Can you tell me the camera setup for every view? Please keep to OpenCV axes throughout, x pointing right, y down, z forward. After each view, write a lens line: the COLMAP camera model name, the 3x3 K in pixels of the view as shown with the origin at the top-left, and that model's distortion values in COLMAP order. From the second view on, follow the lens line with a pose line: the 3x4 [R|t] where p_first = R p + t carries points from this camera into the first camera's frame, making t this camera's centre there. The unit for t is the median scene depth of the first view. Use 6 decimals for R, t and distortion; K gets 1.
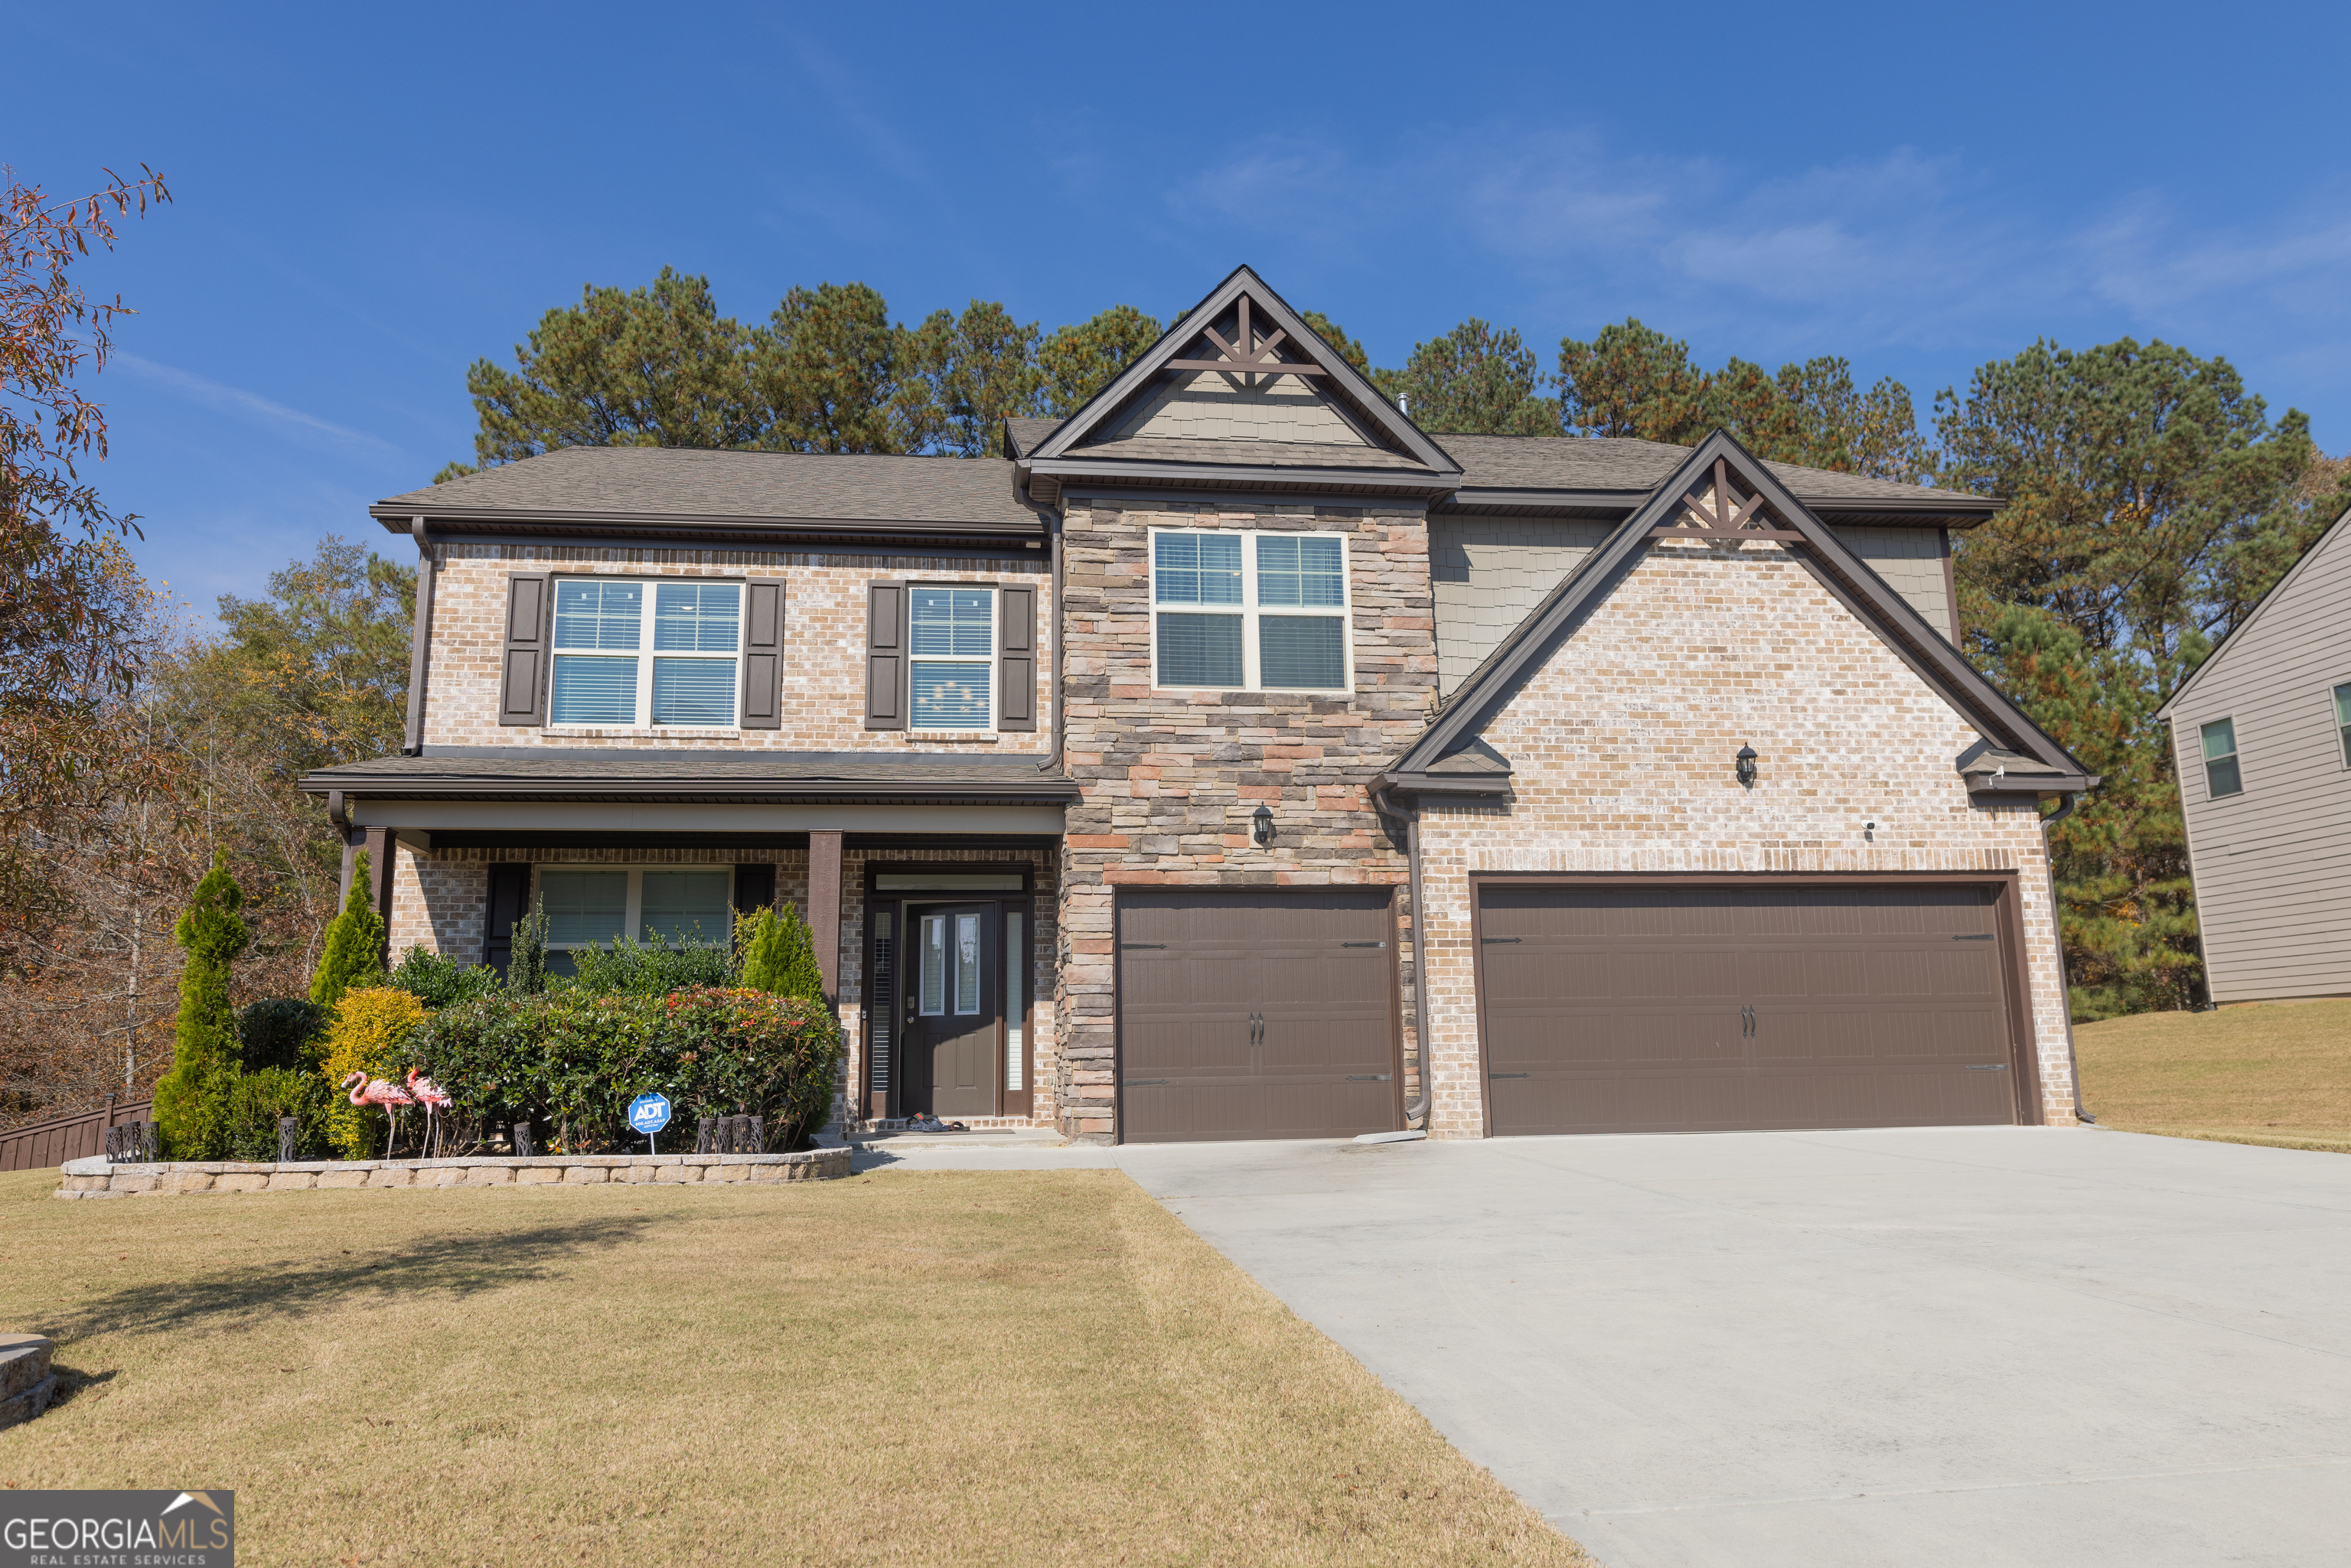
lens RADIAL K [[1644.9, 0, 1194.8], [0, 1644.9, 767.8], [0, 0, 1]] dist [0.003111, -0.005072]
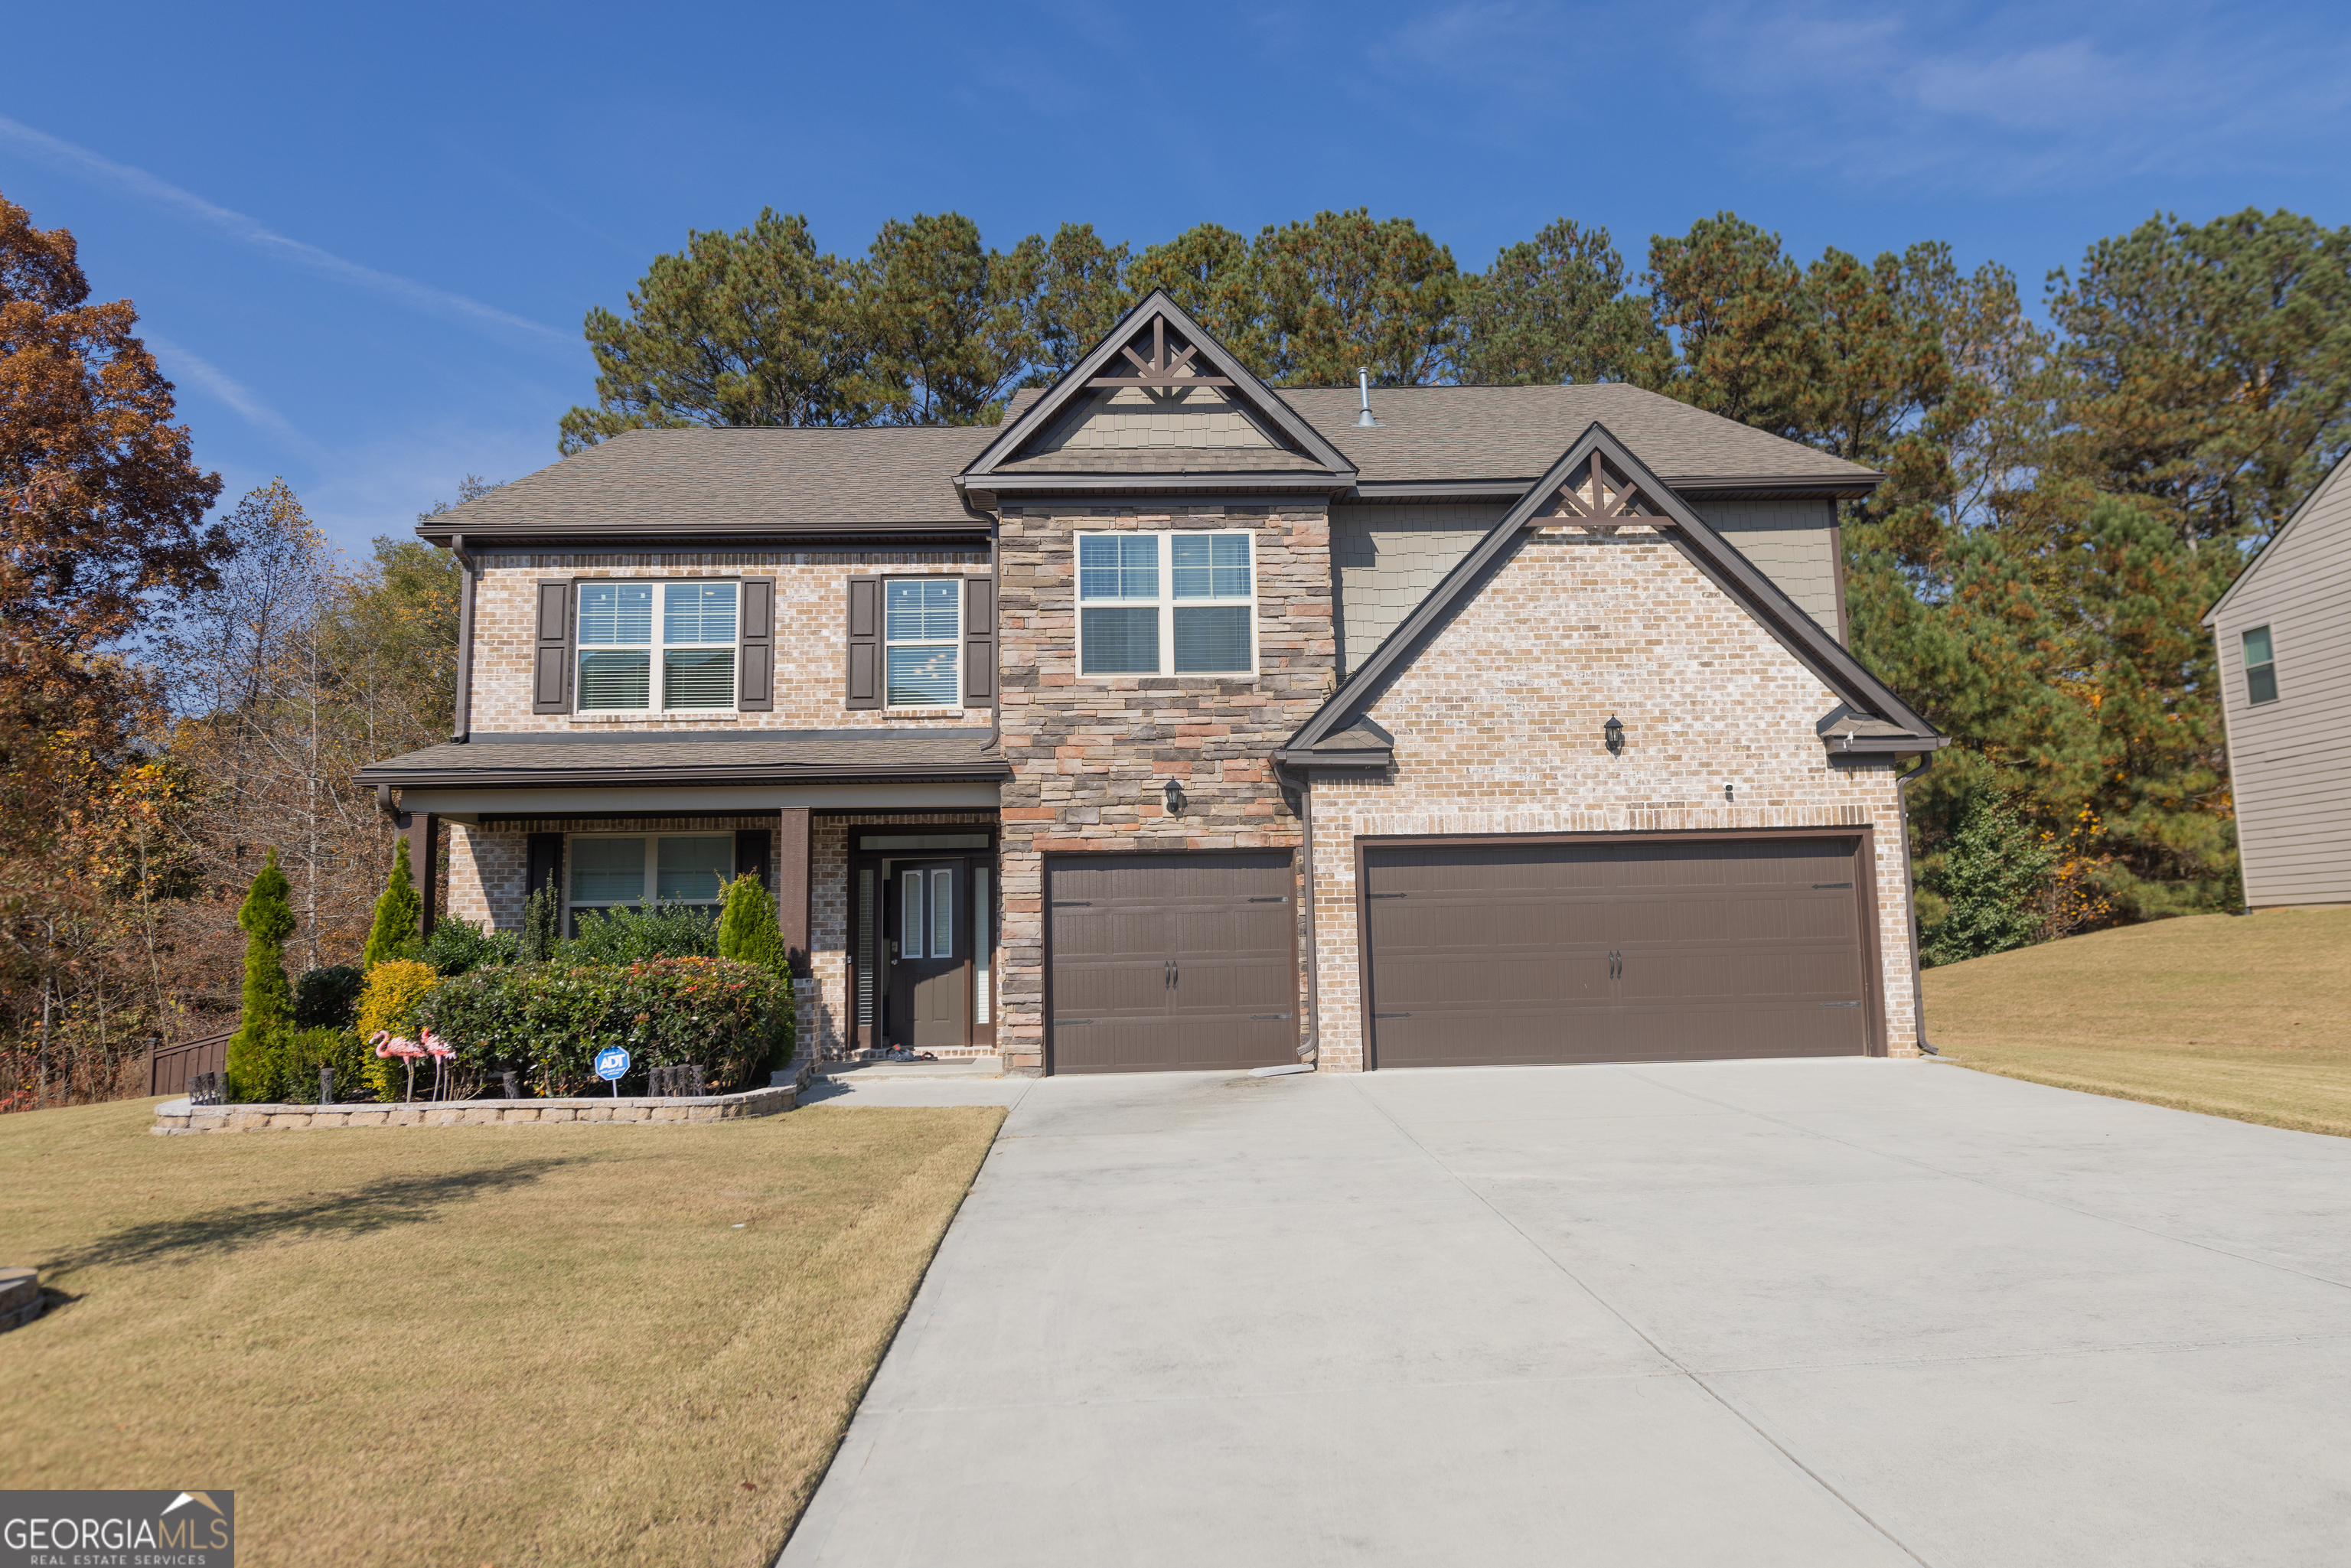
lens RADIAL K [[1644.9, 0, 1218.9], [0, 1644.9, 747.3], [0, 0, 1]] dist [0.003111, -0.005072]
pose [[0.996231, -0.016267, -0.085203, 0.160144], [0.021364, 0.998014, 0.059257, -0.061930], [0.084070, -0.060854, 0.994600, -0.115886]]
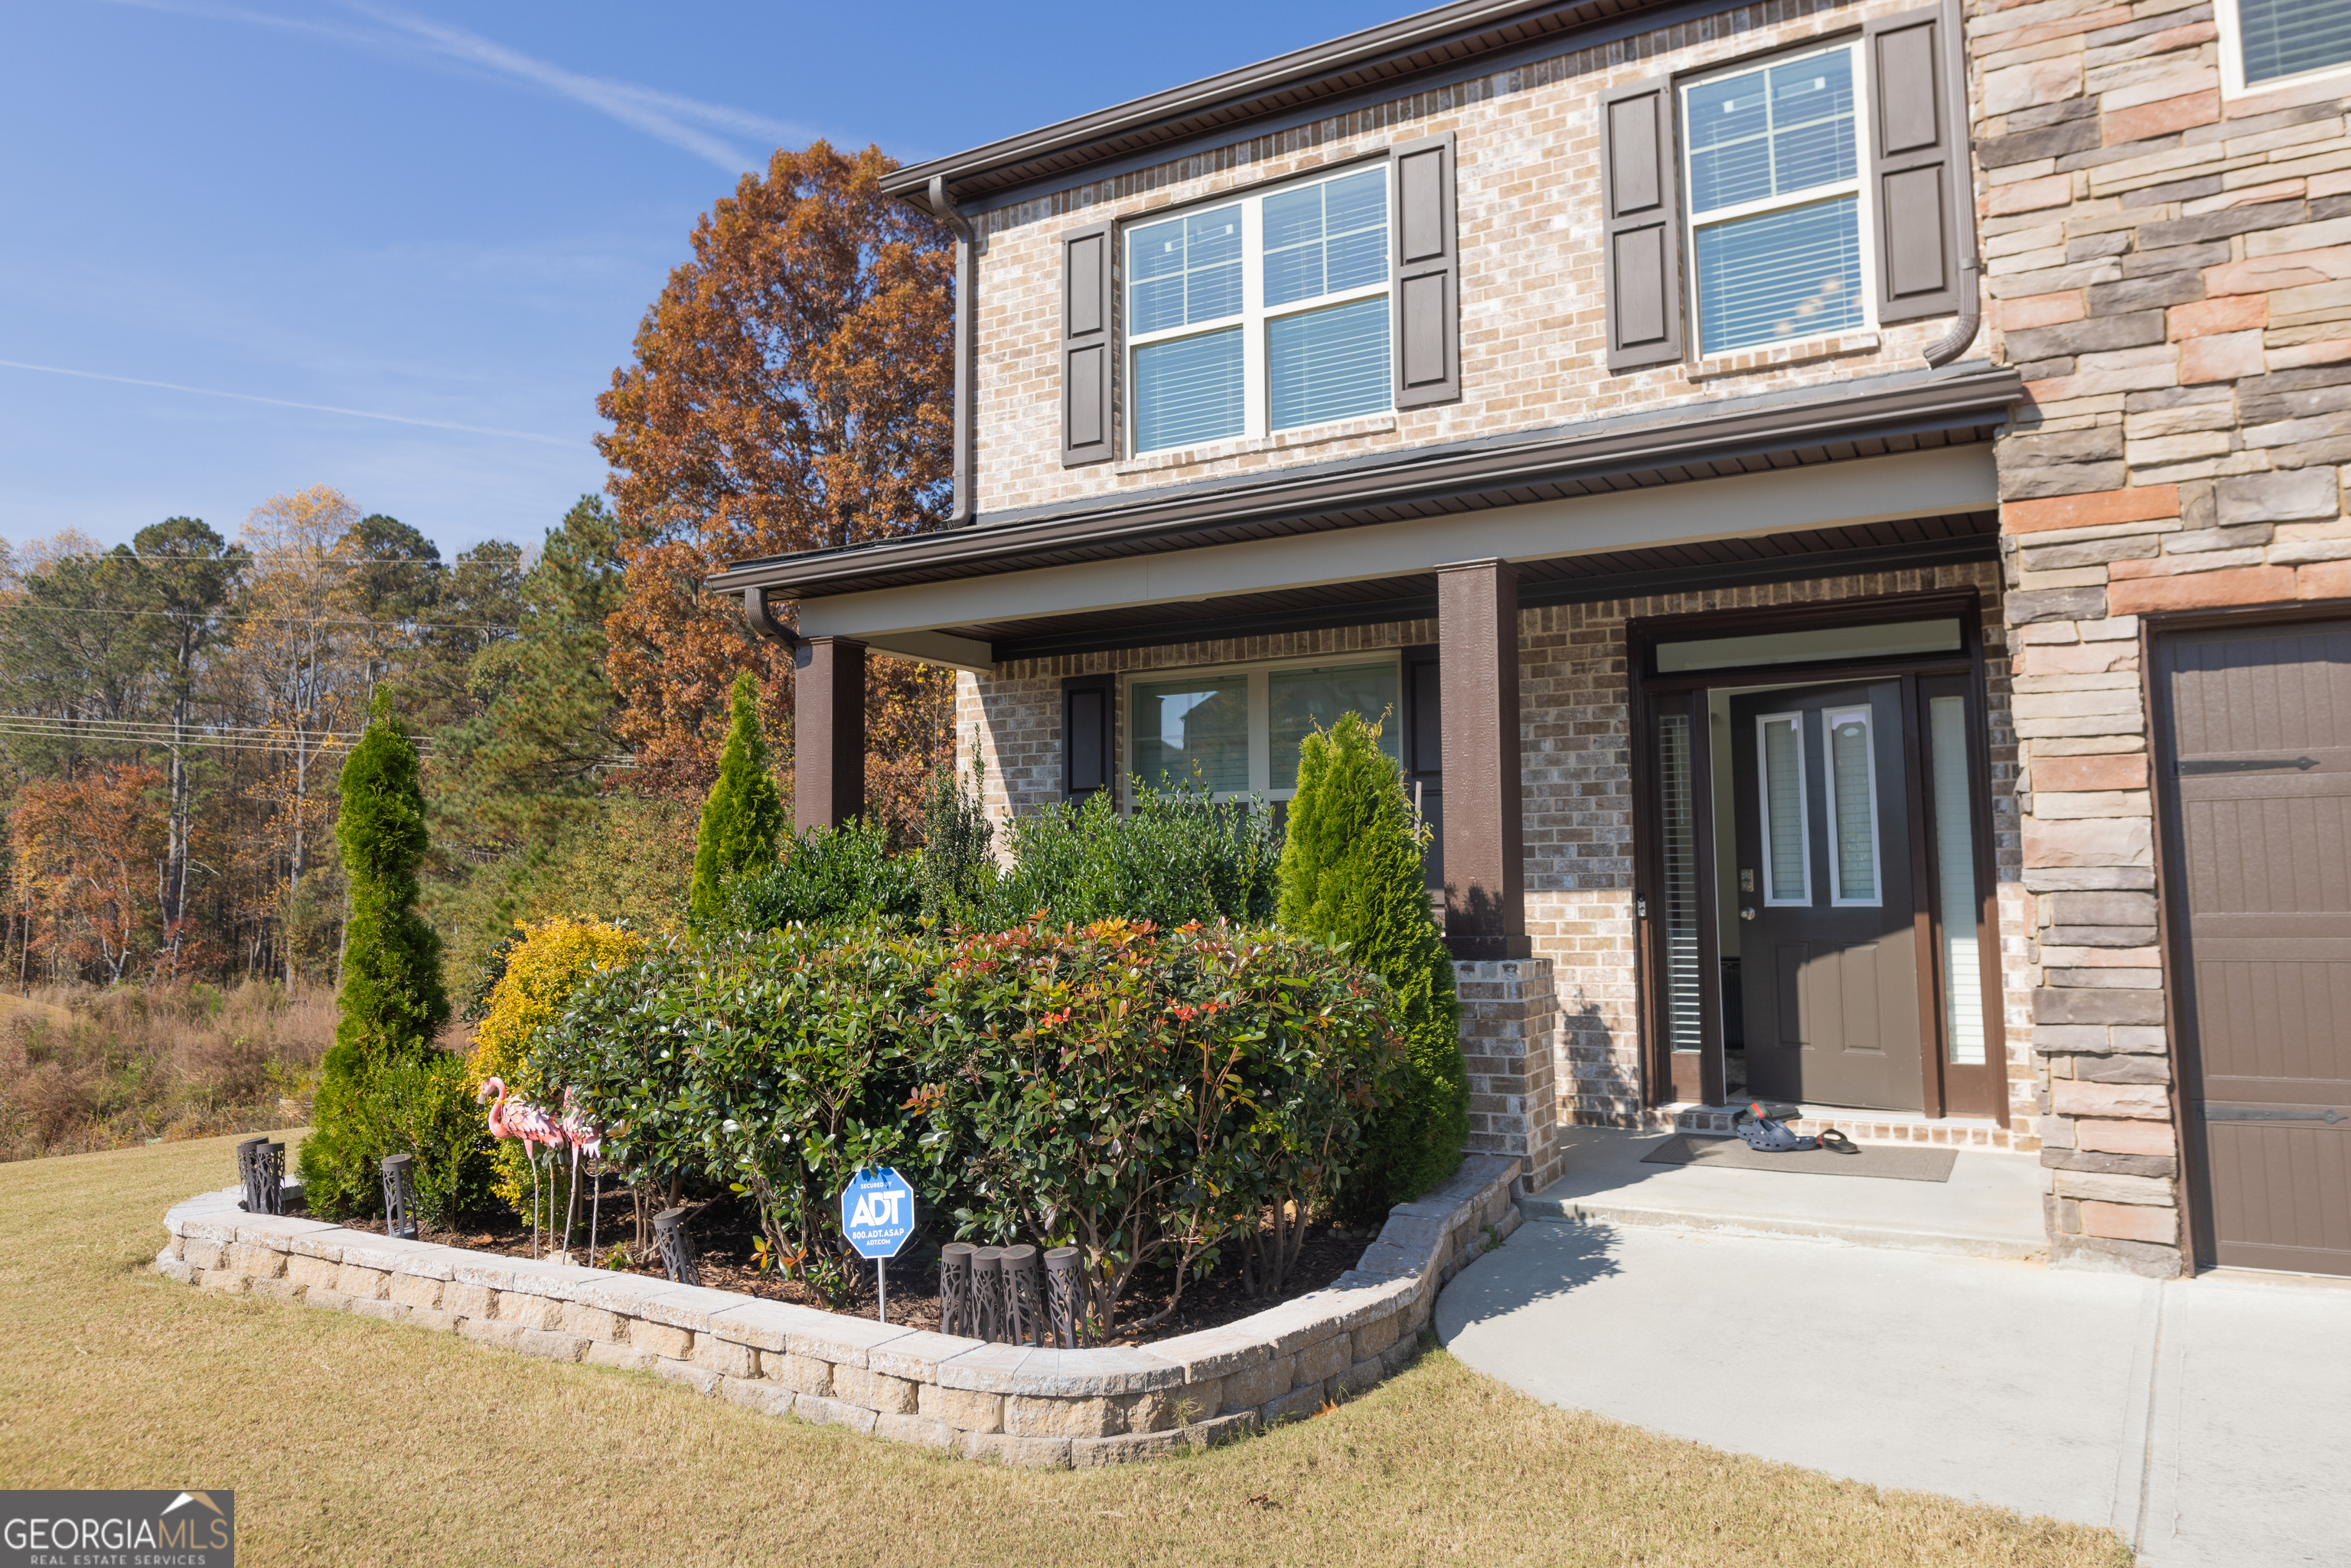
lens RADIAL K [[1644.9, 0, 1160.7], [0, 1644.9, 739.7], [0, 0, 1]] dist [0.003111, -0.005072]
pose [[0.783798, -0.052321, -0.618808, 0.008280], [0.116870, 0.991068, 0.064235, 0.044837], [0.609919, -0.122667, 0.782912, 0.507530]]
